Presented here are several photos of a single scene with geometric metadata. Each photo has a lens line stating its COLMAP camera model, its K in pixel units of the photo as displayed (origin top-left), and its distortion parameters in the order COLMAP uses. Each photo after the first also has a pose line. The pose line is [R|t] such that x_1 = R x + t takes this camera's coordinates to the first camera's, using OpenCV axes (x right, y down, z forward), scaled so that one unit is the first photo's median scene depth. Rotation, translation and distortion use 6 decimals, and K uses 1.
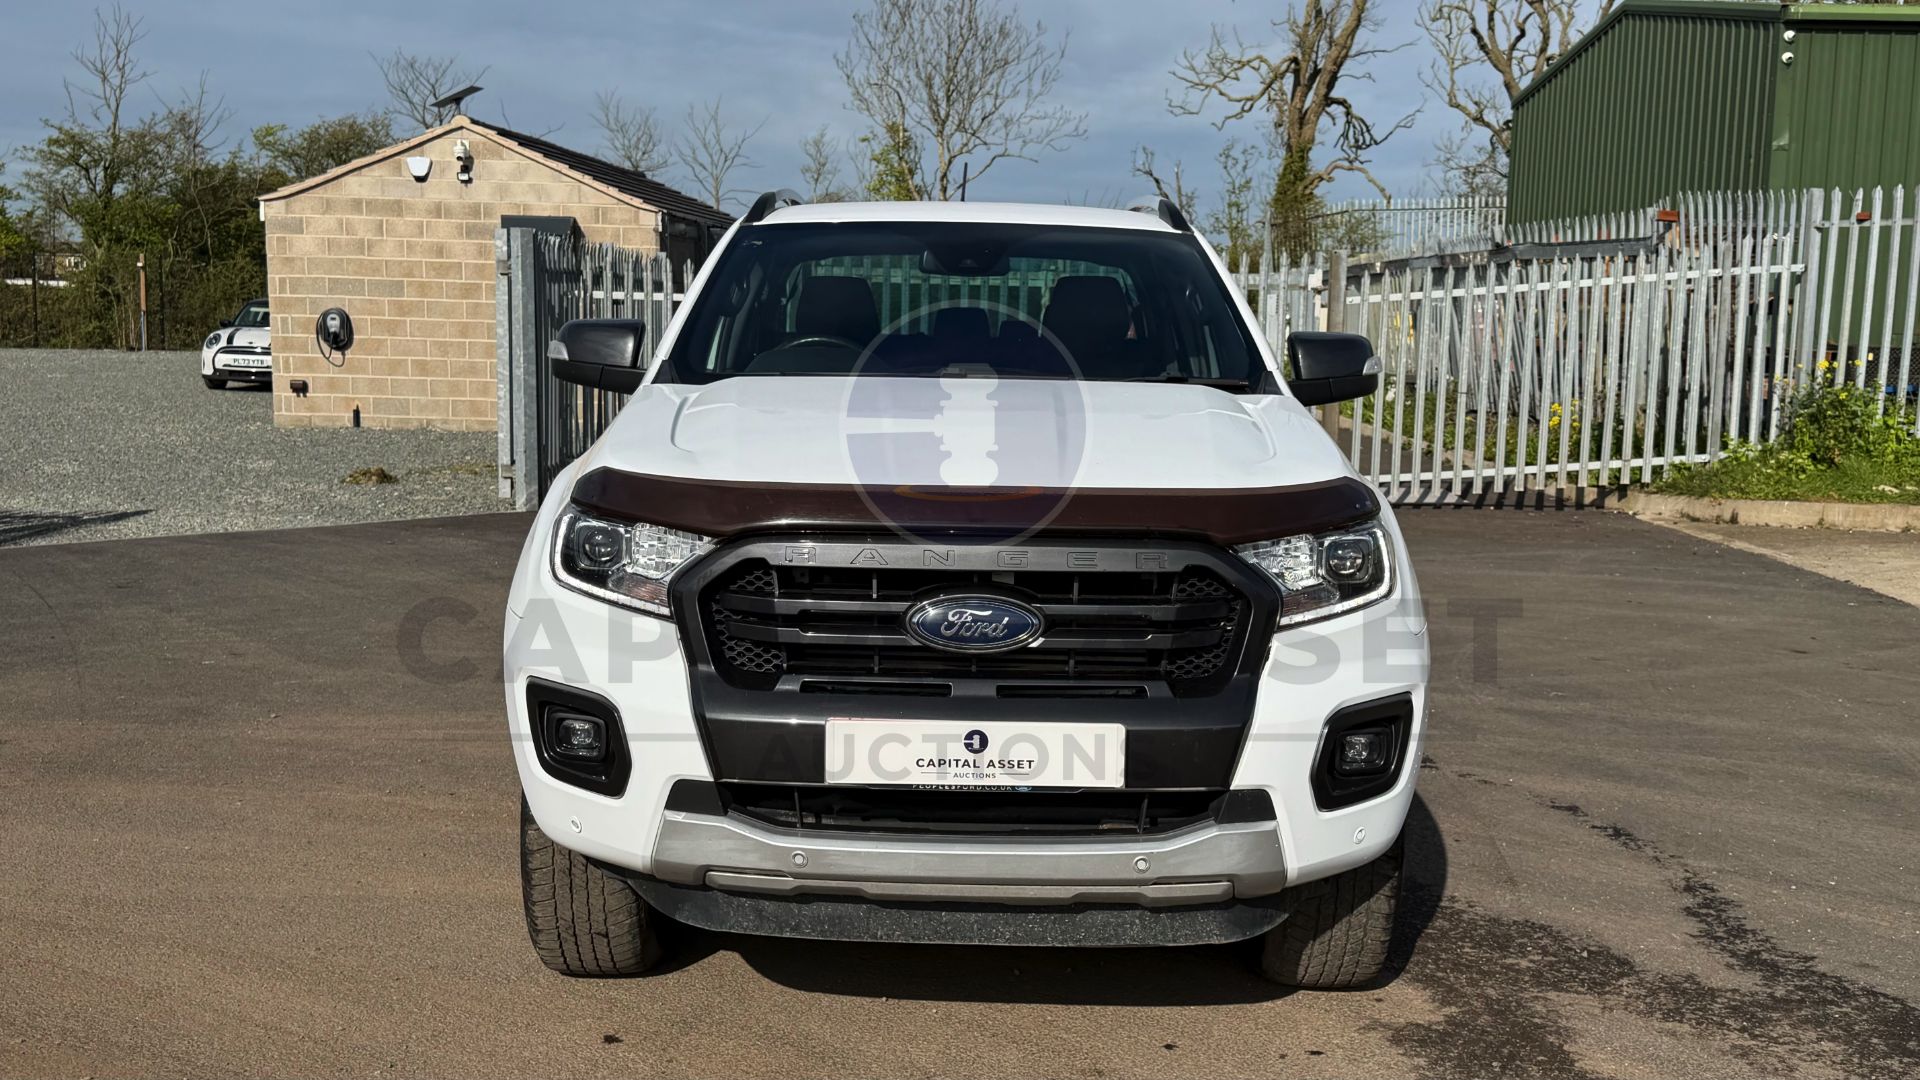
lens RADIAL K [[1934.7, 0, 960.0], [0, 1934.7, 540.0], [0, 0, 1]] dist [0.201347, -0.454622]
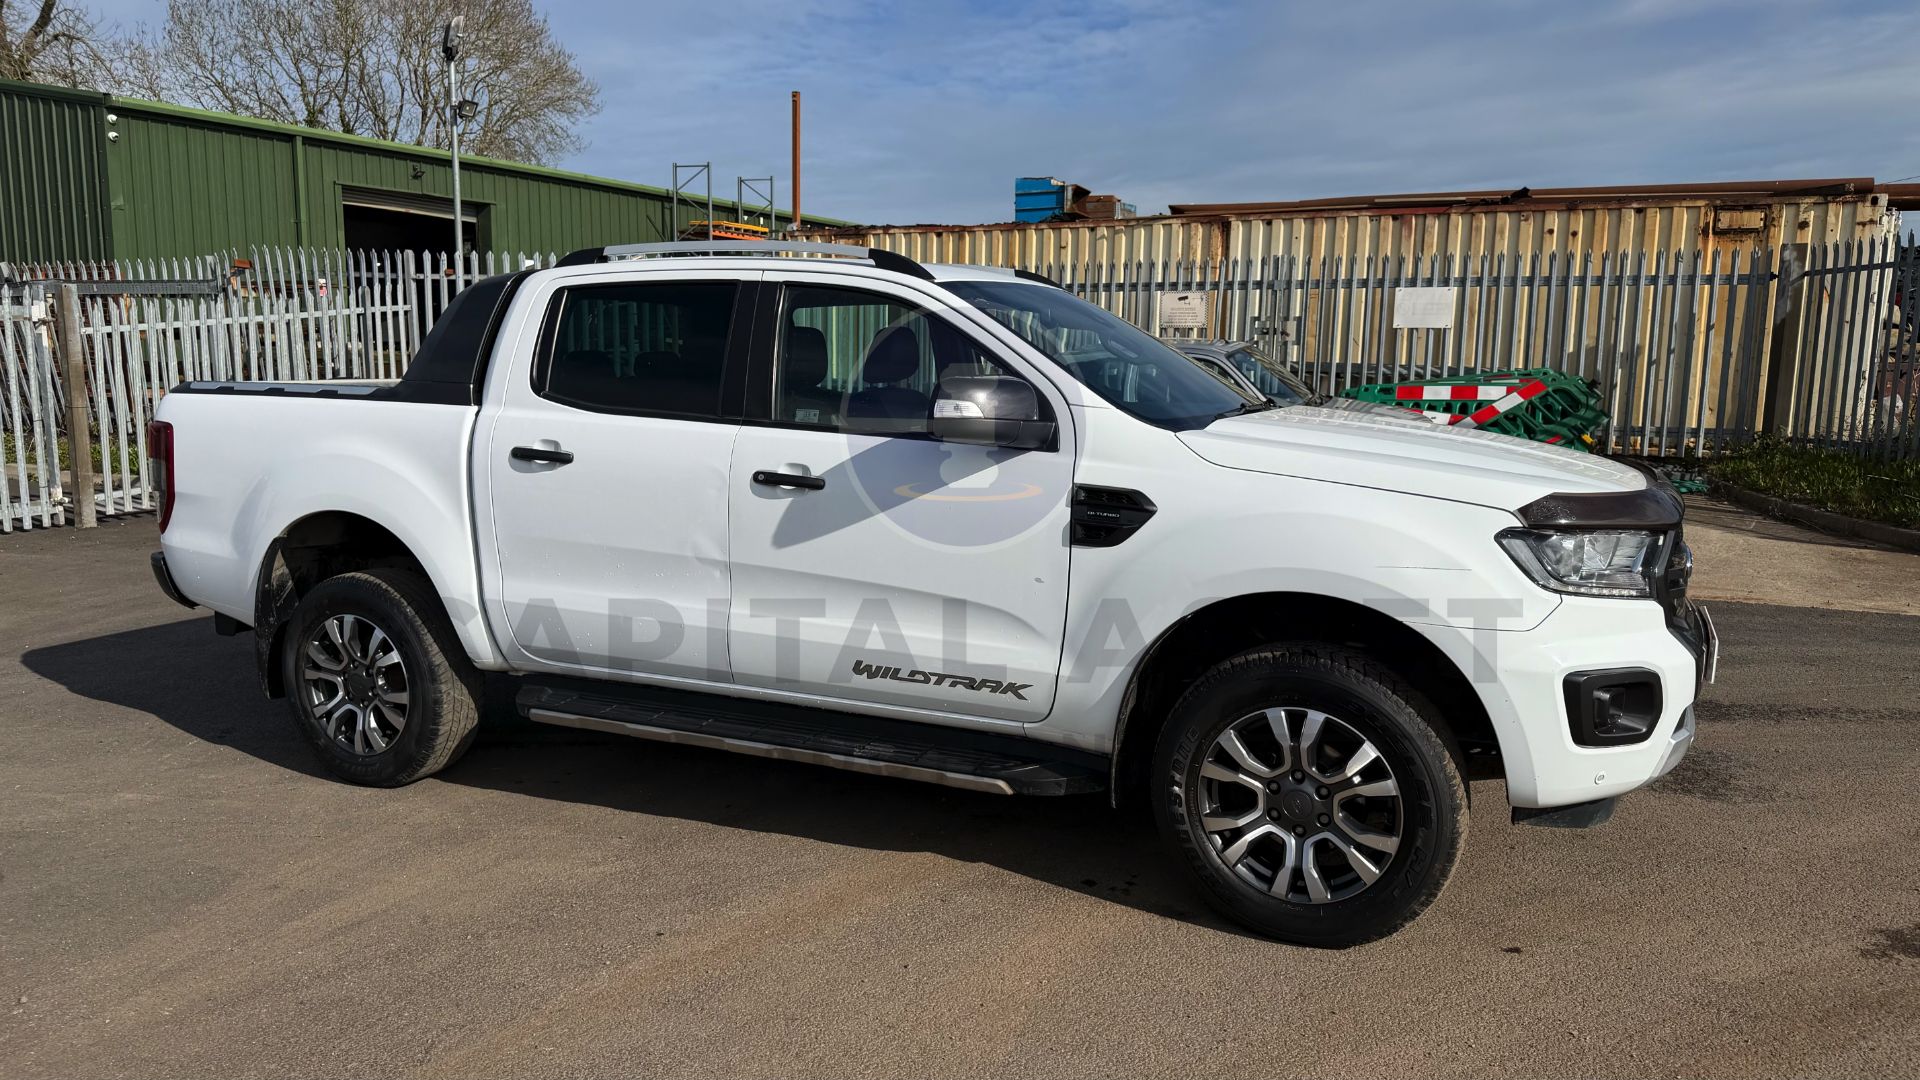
lens RADIAL K [[1341.6, 0, 960.0], [0, 1341.6, 540.0], [0, 0, 1]] dist [0.114873, -0.171267]
pose [[0.429796, -0.142153, 0.891666, -0.925672], [0.108926, 0.988480, 0.105083, -0.115908], [-0.896332, 0.051962, 0.440329, 0.799798]]
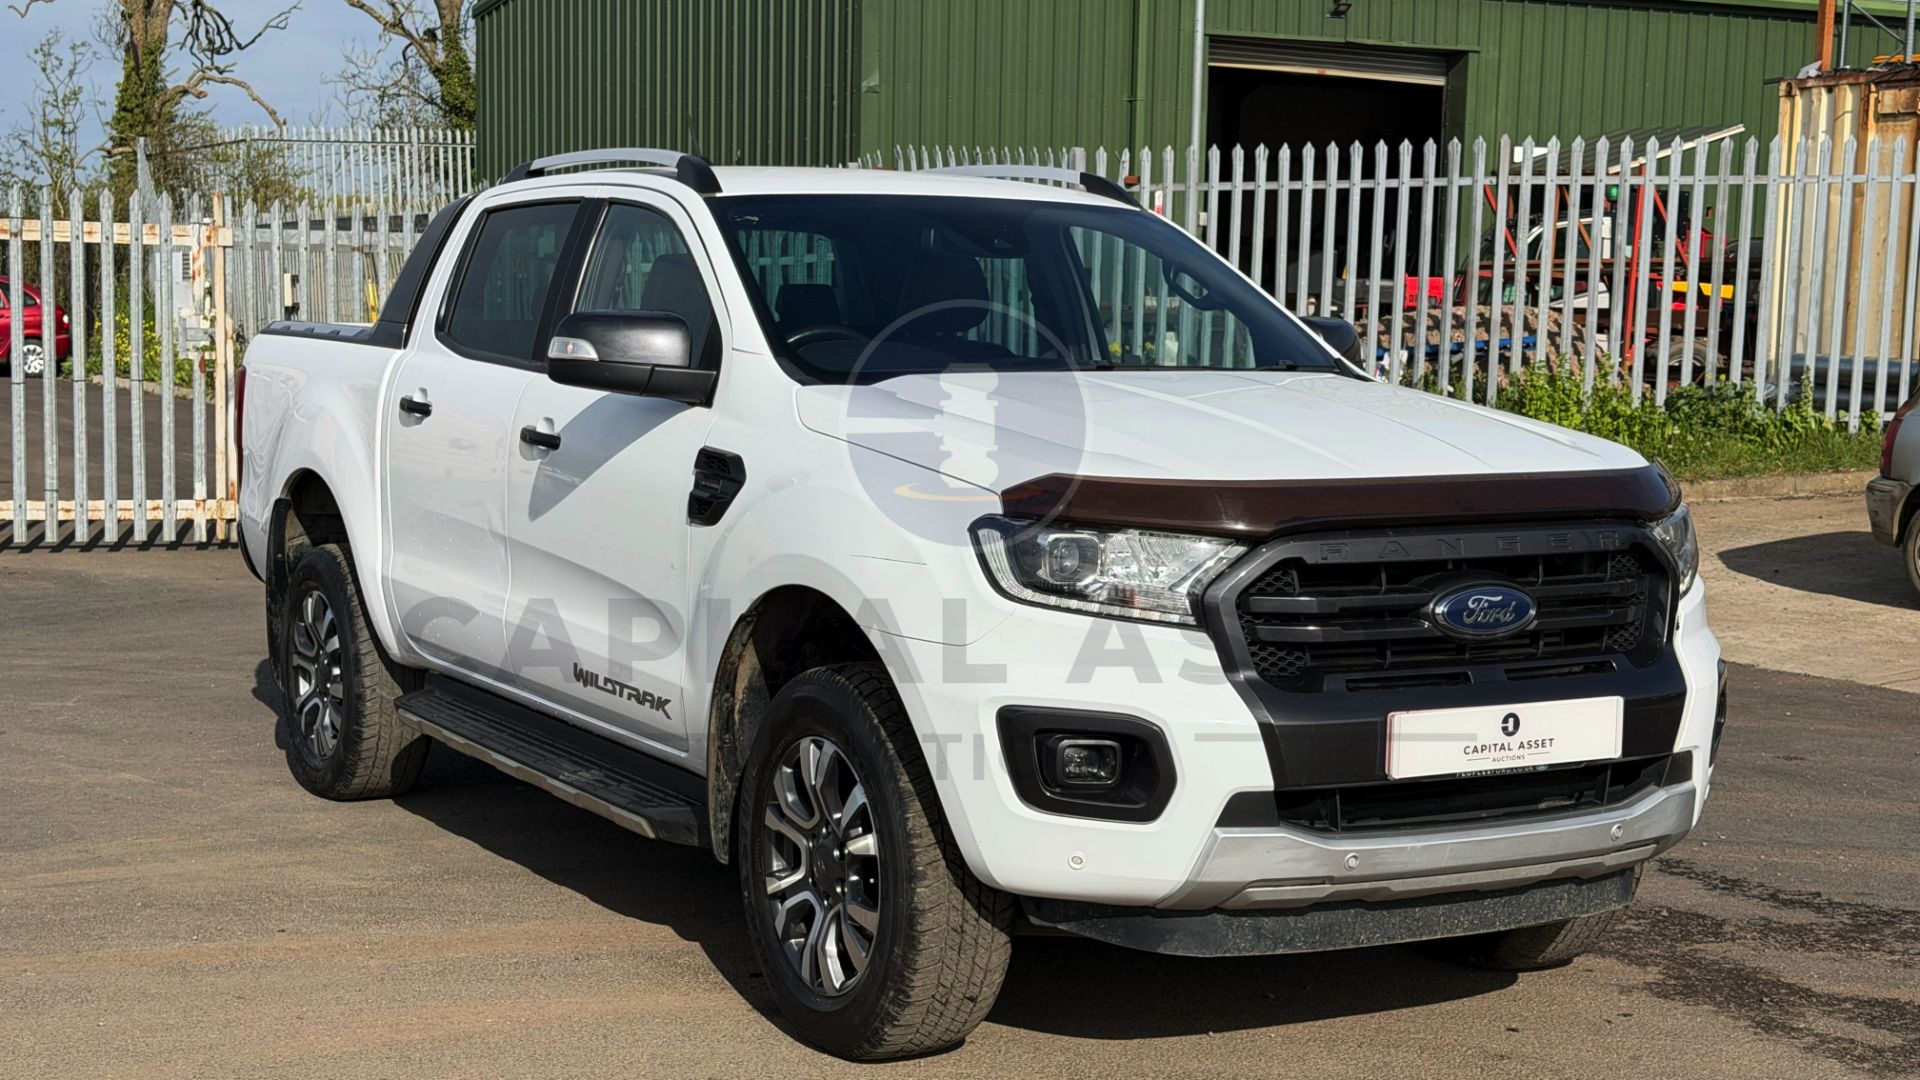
lens RADIAL K [[2676.7, 0, 960.0], [0, 2676.7, 540.0], [0, 0, 1]] dist [0.142050, -0.074863]
pose [[0.870134, -0.050888, 0.490181, -0.702918], [0.059954, 0.998197, -0.002798, -0.004179], [-0.489155, 0.031823, 0.871616, -0.066712]]
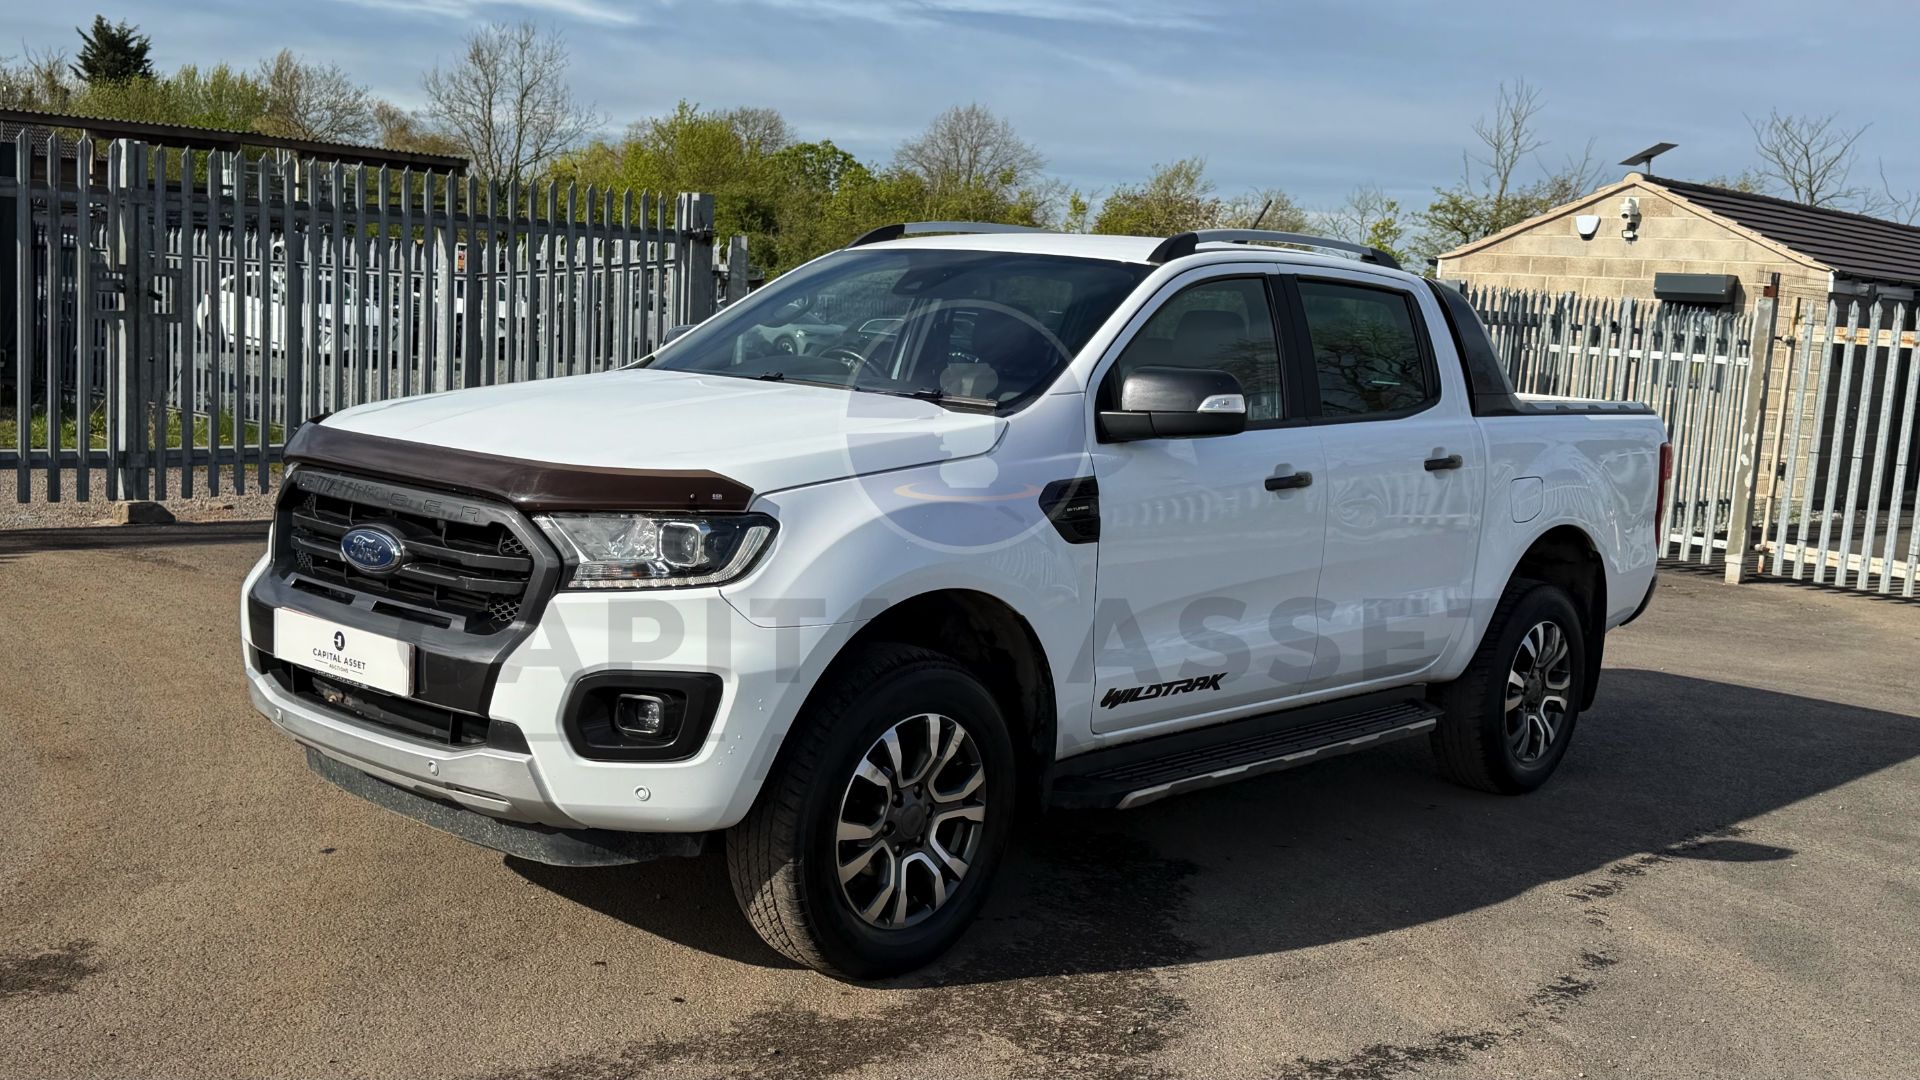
lens RADIAL K [[1934.5, 0, 950.6], [0, 1934.5, 547.1], [0, 0, 1]] dist [0.196704, -0.447597]
pose [[0.740806, 0.111869, -0.662338, 0.852824], [-0.131400, 0.991119, 0.020434, -0.024794], [0.658742, 0.071894, 0.748926, 0.236976]]
